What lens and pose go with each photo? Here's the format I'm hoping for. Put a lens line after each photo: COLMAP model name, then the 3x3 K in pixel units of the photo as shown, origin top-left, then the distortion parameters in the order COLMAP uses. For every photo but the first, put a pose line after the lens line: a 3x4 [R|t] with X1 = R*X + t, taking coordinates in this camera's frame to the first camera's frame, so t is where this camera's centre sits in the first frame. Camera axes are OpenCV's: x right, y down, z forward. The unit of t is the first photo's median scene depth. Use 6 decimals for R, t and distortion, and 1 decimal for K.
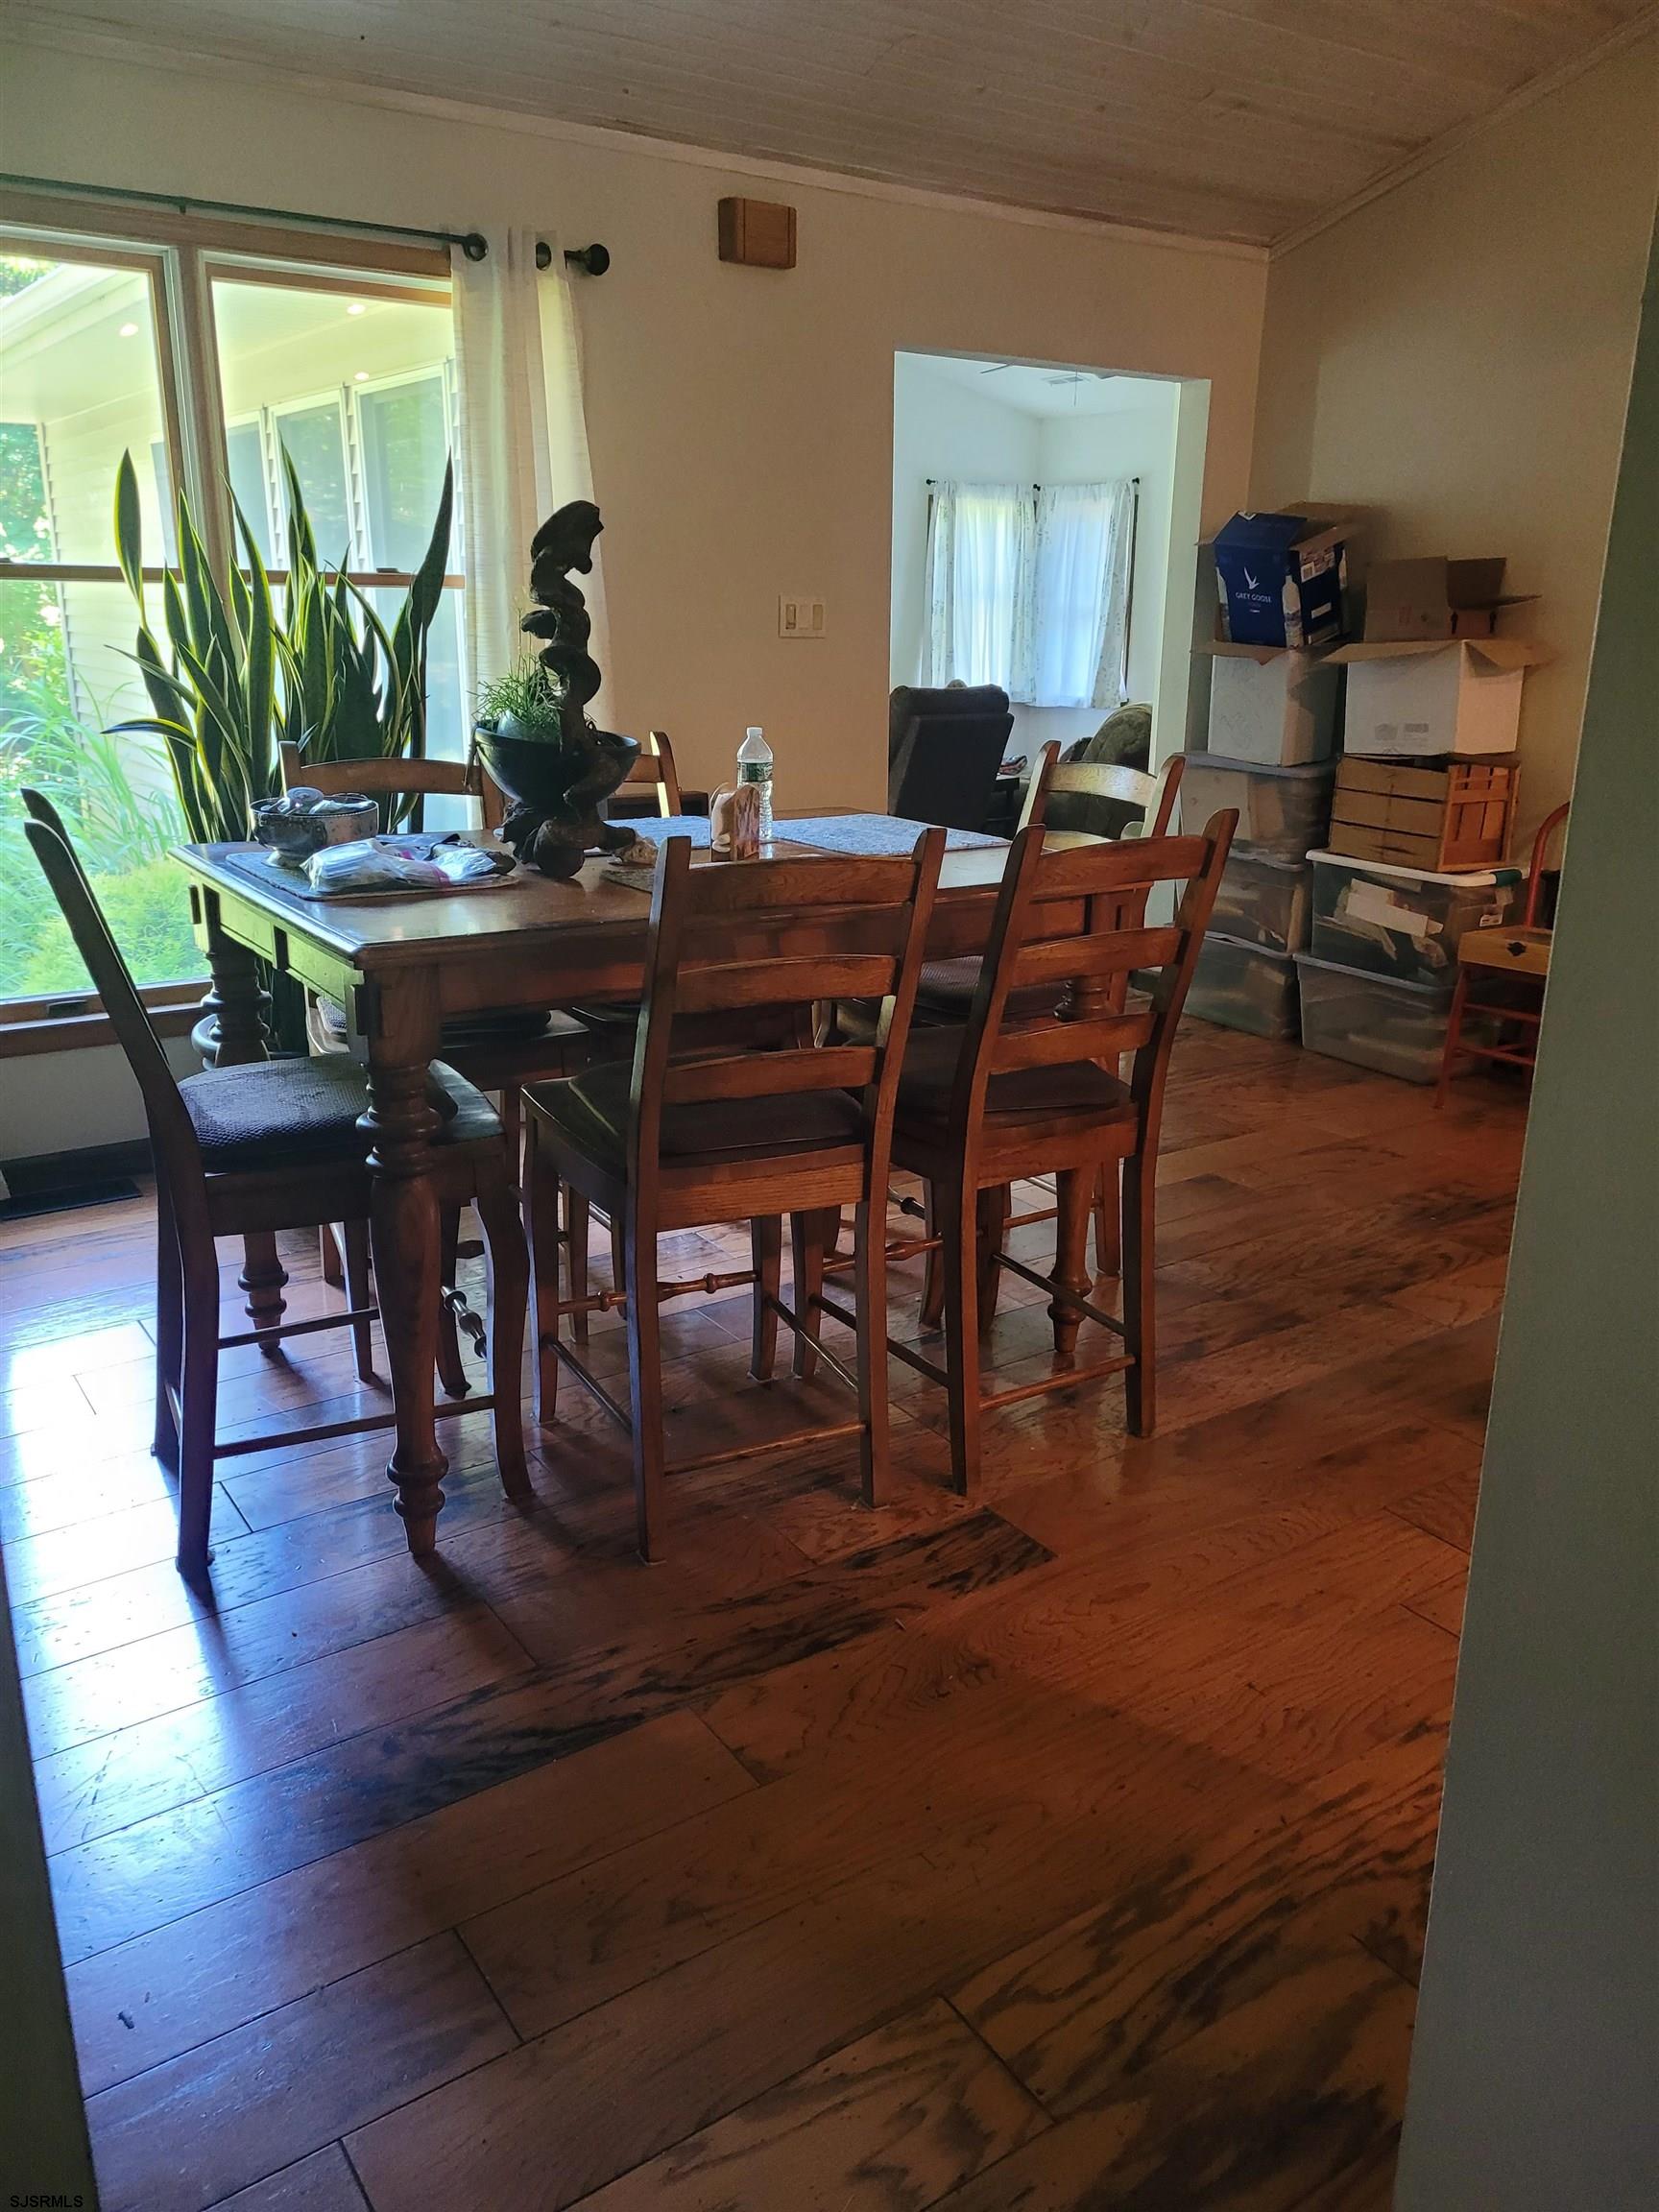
lens RADIAL K [[1665.5, 0, 825.1], [0, 1665.5, 1109.6], [0, 0, 1]] dist [0.045596, -0.043872]
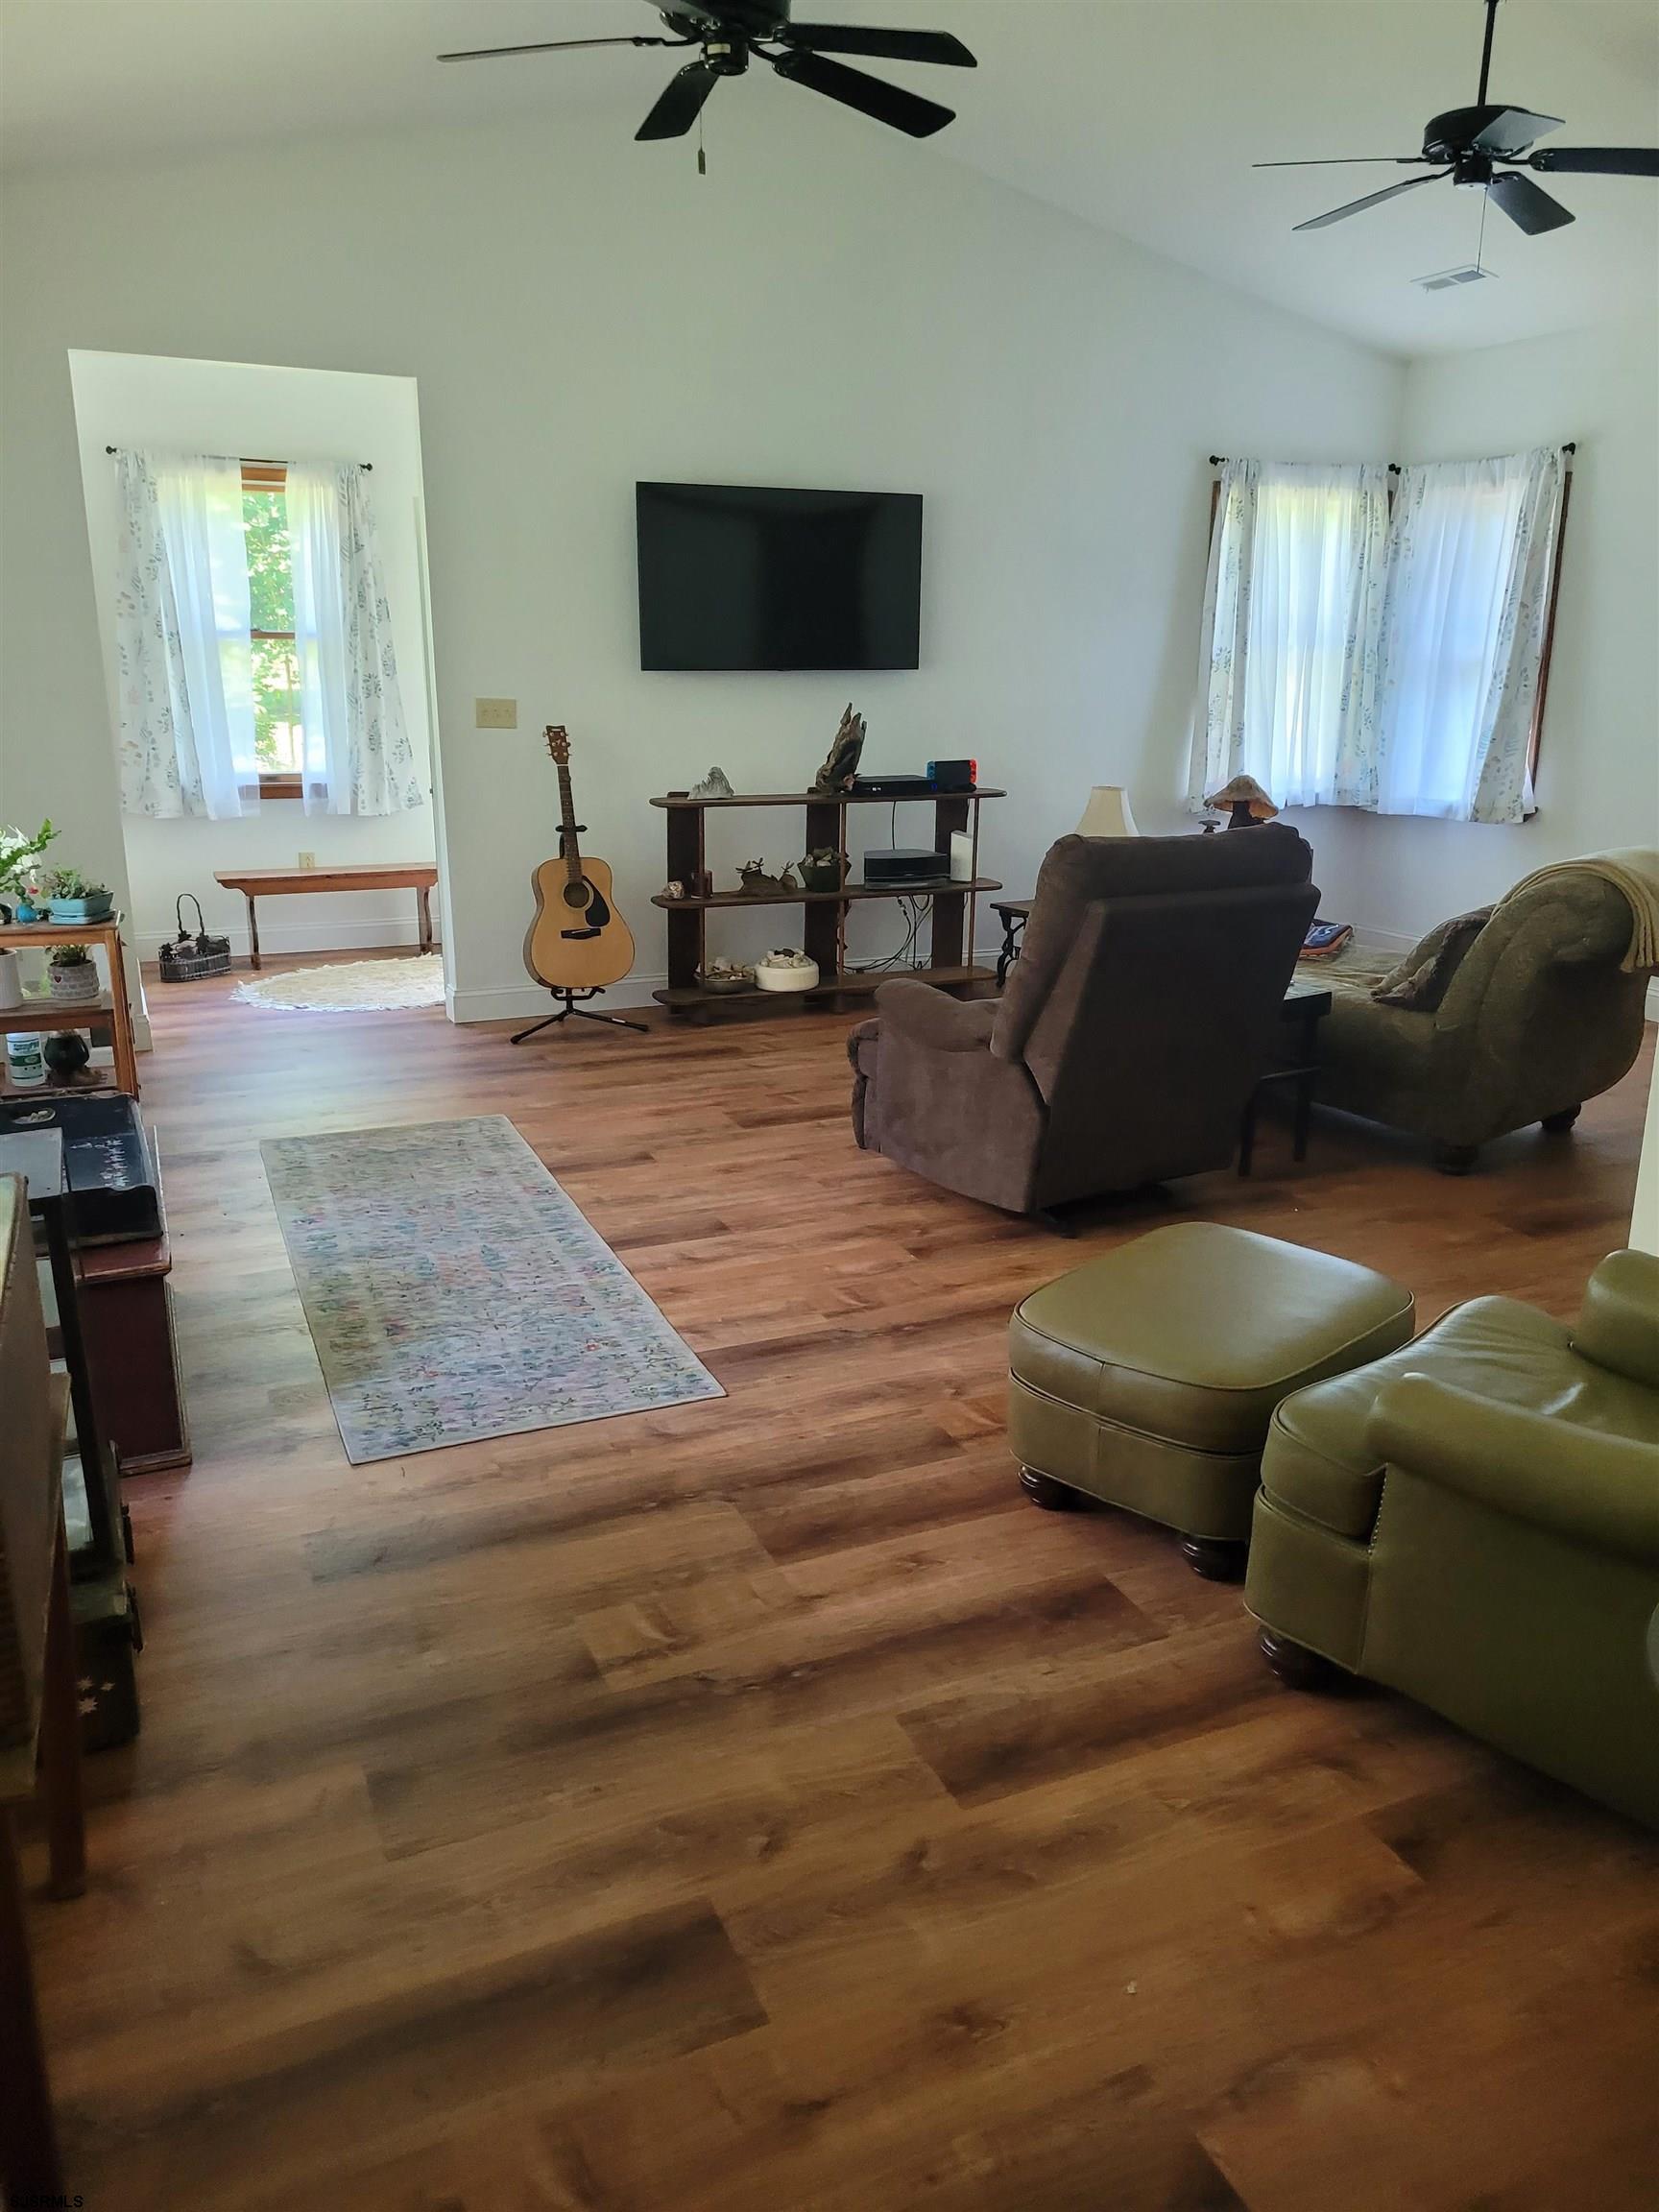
lens RADIAL K [[1665.5, 0, 832.0], [0, 1665.5, 1097.2], [0, 0, 1]] dist [0.045596, -0.043872]
pose [[0.981889, 0.047892, -0.183306, 0.047319], [-0.053183, 0.998295, -0.024054, -0.112925], [0.181841, 0.033367, 0.982762, 0.360325]]
